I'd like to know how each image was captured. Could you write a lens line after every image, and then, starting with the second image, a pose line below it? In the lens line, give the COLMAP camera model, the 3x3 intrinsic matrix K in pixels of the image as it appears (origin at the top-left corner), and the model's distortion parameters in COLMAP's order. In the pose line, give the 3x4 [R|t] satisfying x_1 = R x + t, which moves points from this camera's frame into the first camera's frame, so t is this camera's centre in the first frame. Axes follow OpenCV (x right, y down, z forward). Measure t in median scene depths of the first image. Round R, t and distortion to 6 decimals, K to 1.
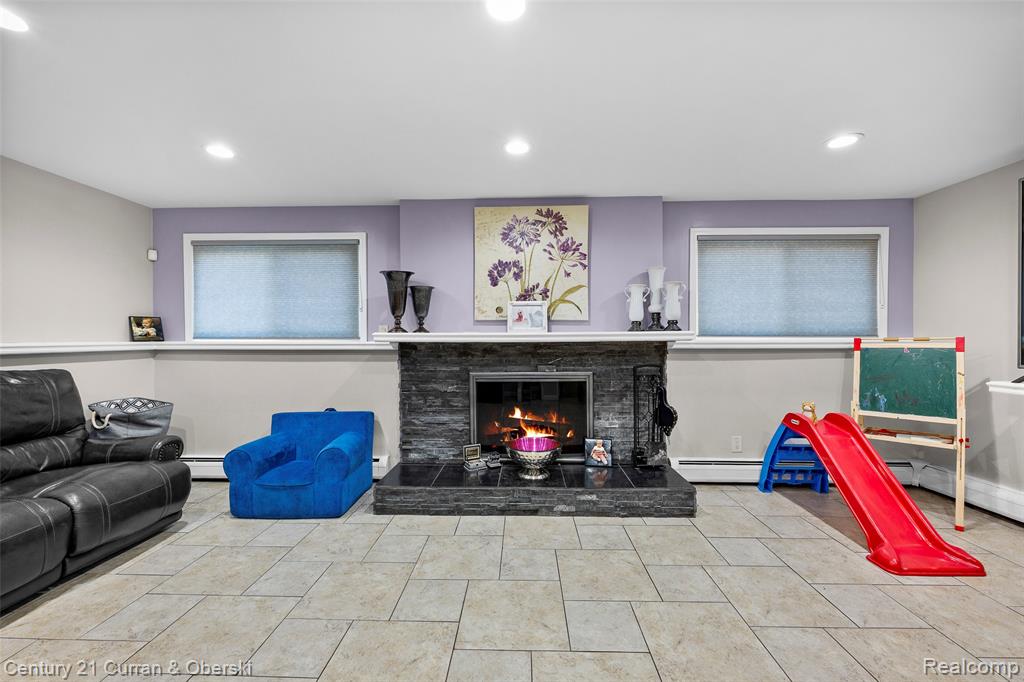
lens RADIAL K [[409.4, 0, 512.0], [0, 409.4, 341.0], [0, 0, 1]] dist [-0.000471, 0.000034]
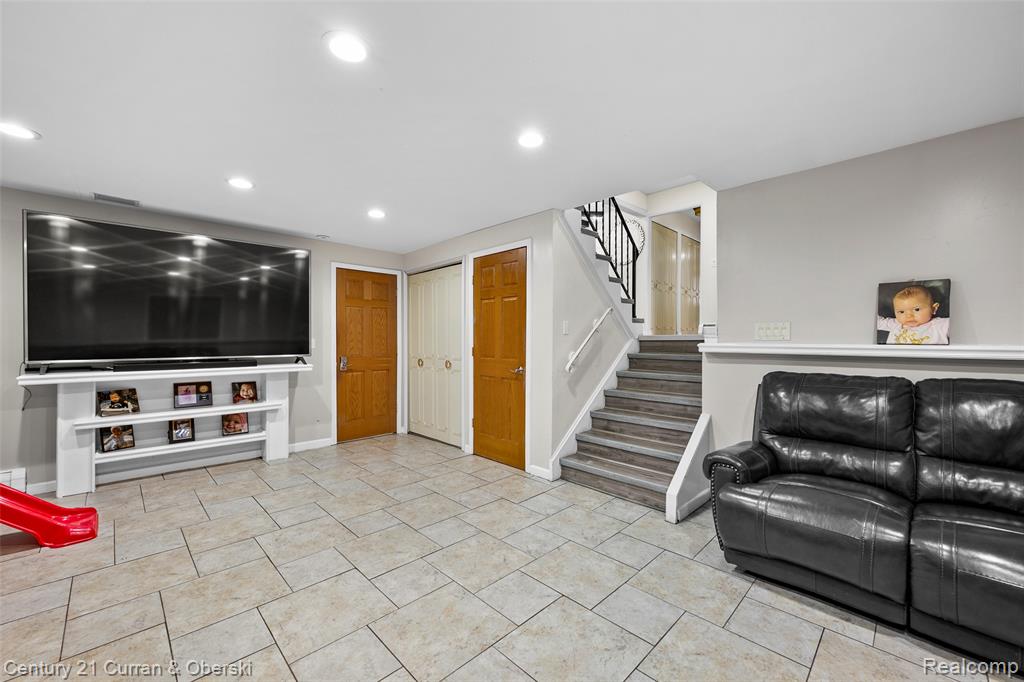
lens RADIAL K [[409.4, 0, 512.0], [0, 409.4, 341.0], [0, 0, 1]] dist [-0.000471, 0.000034]
pose [[-0.721863, -0.000442, 0.692036, -0.776305], [0.007086, 0.999943, 0.008031, 0.000781], [-0.692000, 0.010701, -0.721818, 1.046182]]
